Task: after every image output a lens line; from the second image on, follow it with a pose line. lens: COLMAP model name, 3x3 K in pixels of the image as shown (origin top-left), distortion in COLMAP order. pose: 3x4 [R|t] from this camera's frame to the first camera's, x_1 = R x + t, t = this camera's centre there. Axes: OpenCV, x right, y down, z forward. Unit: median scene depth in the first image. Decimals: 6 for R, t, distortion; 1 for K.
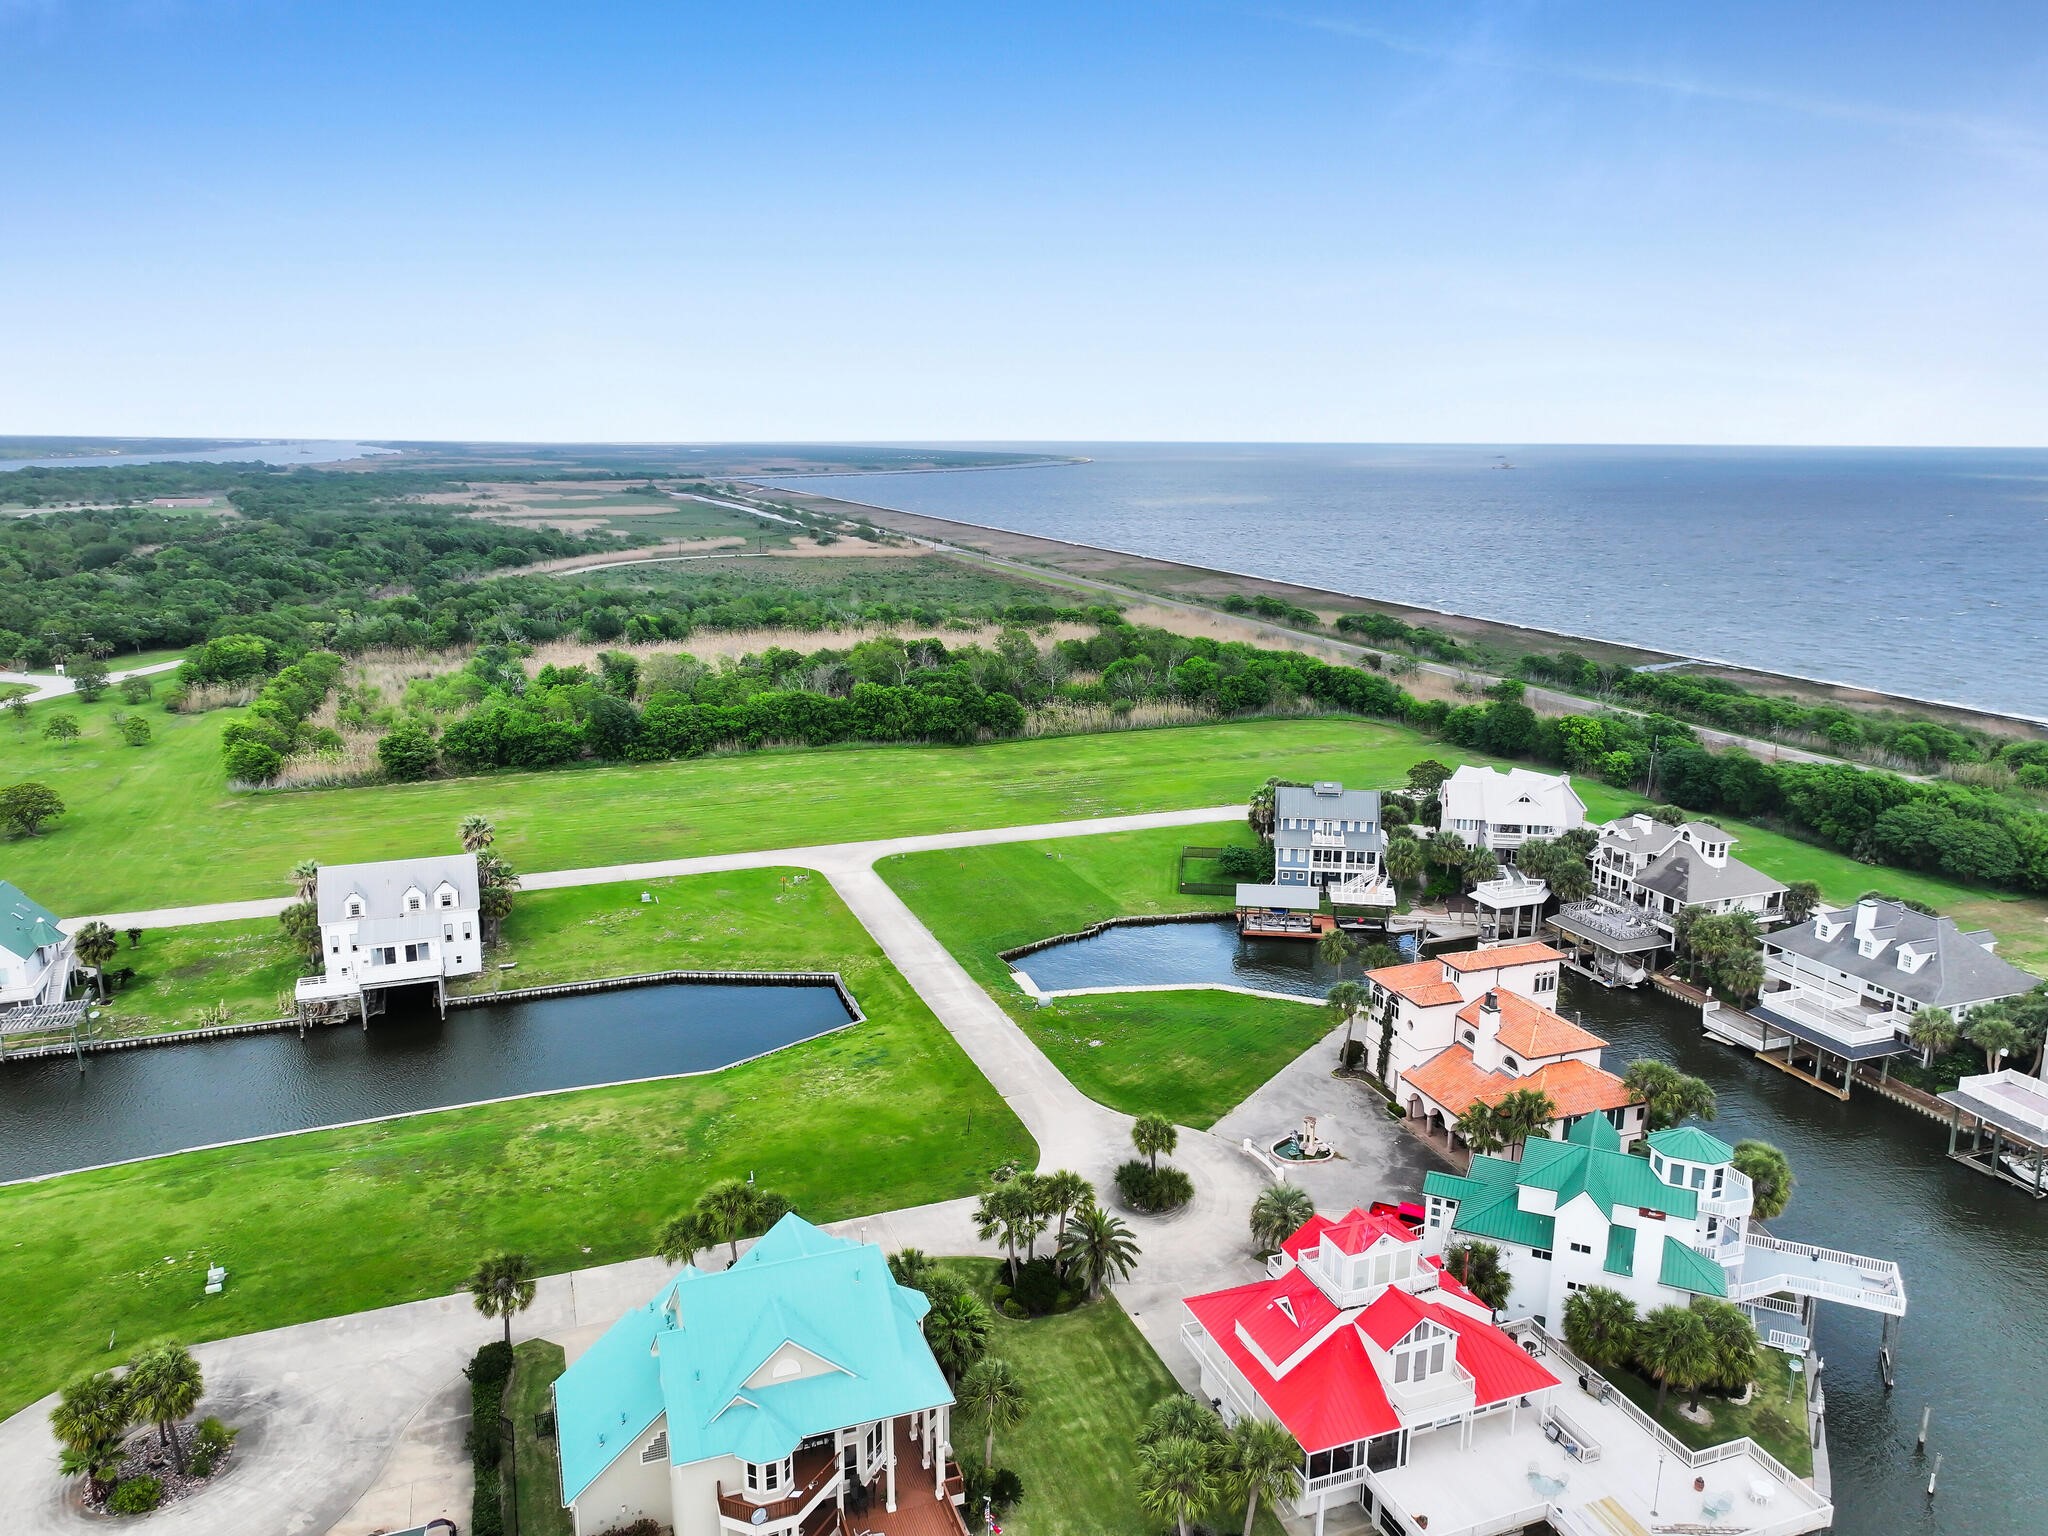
lens RADIAL K [[1440.8, 0, 1024.5], [0, 1440.8, 766.7], [0, 0, 1]] dist [-0.001244, 0.018653]
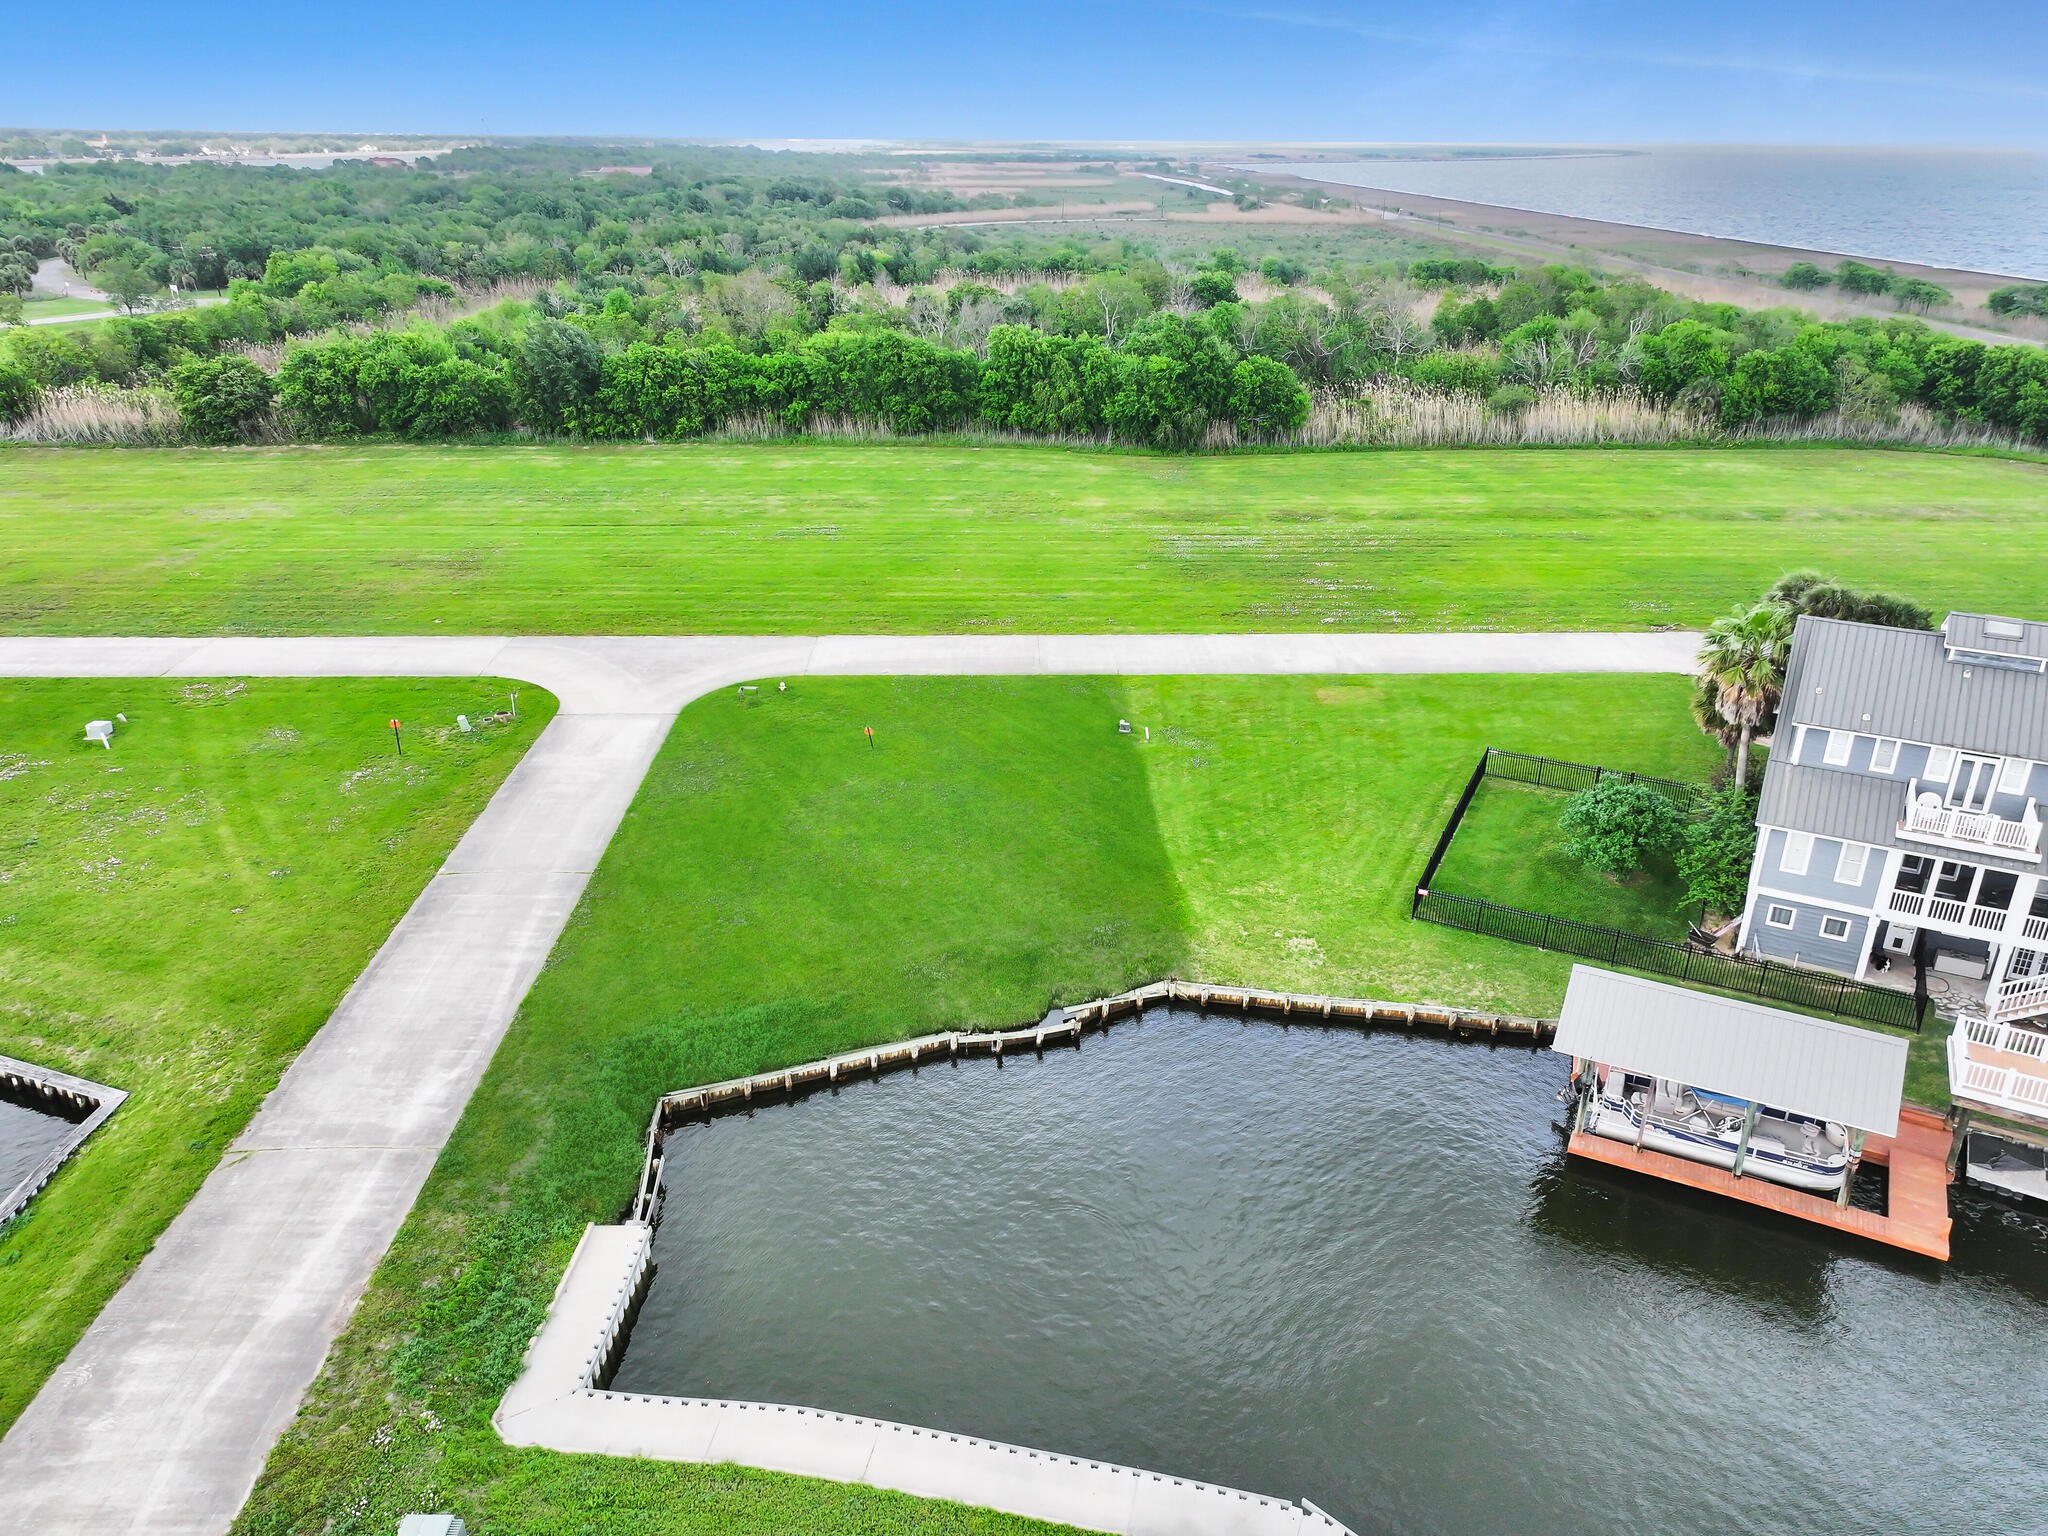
lens RADIAL K [[1440.8, 0, 1024.5], [0, 1440.8, 766.7], [0, 0, 1]] dist [-0.001244, 0.018653]
pose [[0.942845, 0.133428, -0.305354, 0.107068], [-0.074980, 0.977786, 0.195737, -0.001888], [0.324687, -0.161654, 0.931904, 0.599353]]
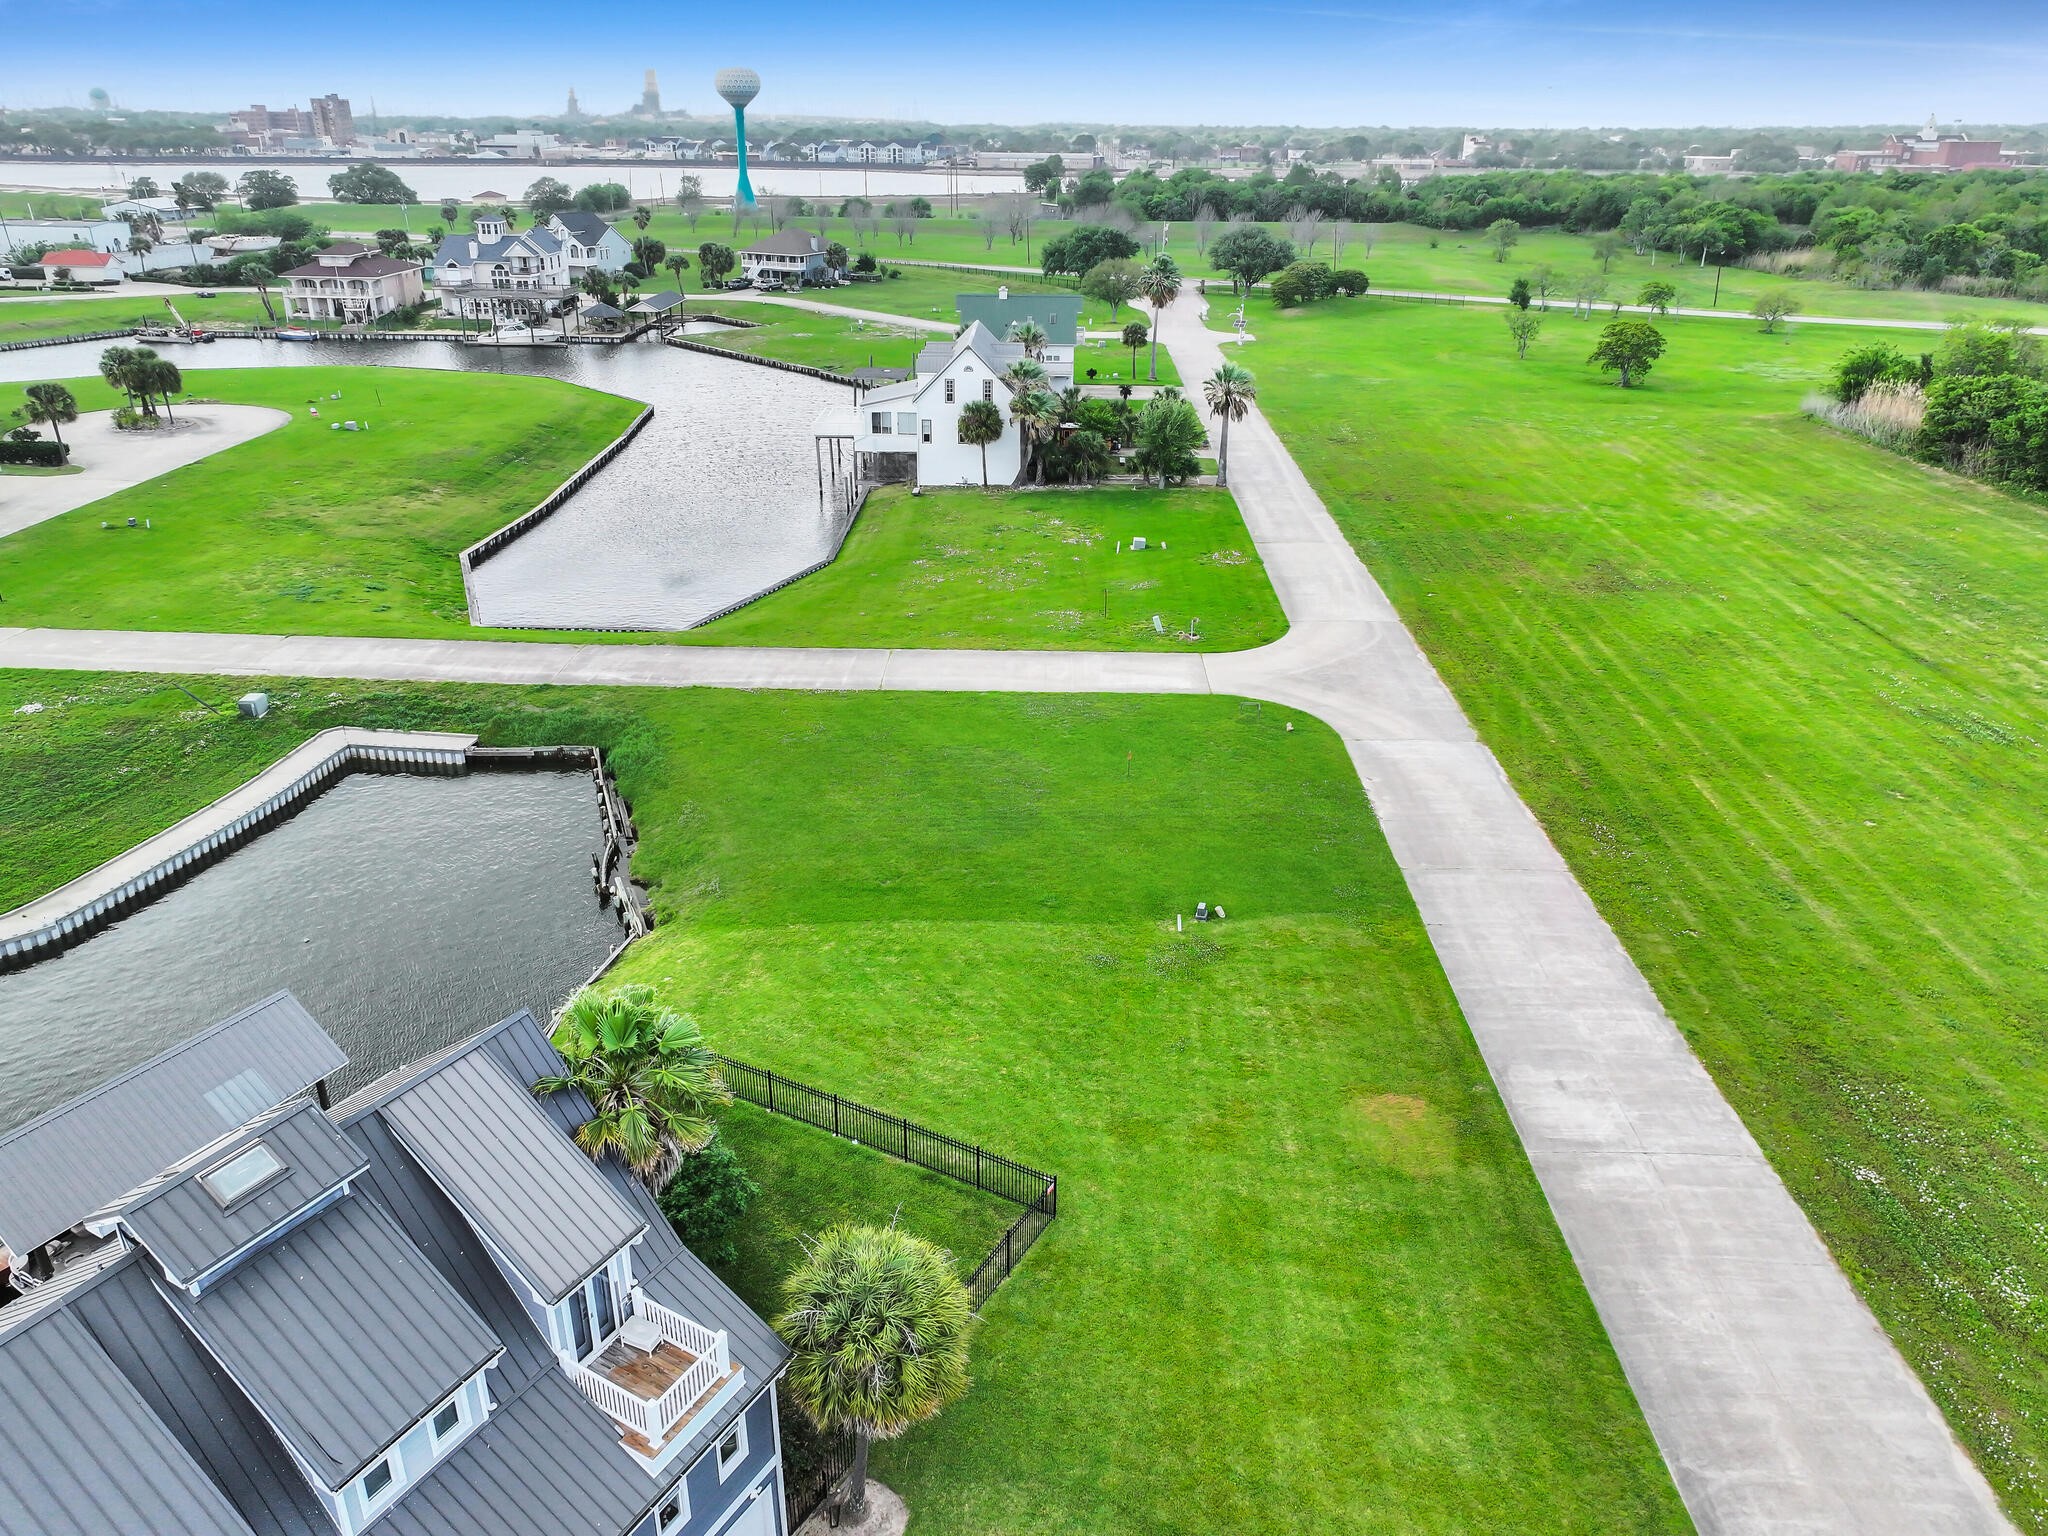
lens RADIAL K [[1440.8, 0, 1024.5], [0, 1440.8, 766.7], [0, 0, 1]] dist [-0.001244, 0.018653]
pose [[-0.373744, 0.375680, -0.848045, 0.254867], [-0.218983, 0.852717, 0.474258, -0.089030], [0.901311, 0.362958, -0.236431, 0.980325]]
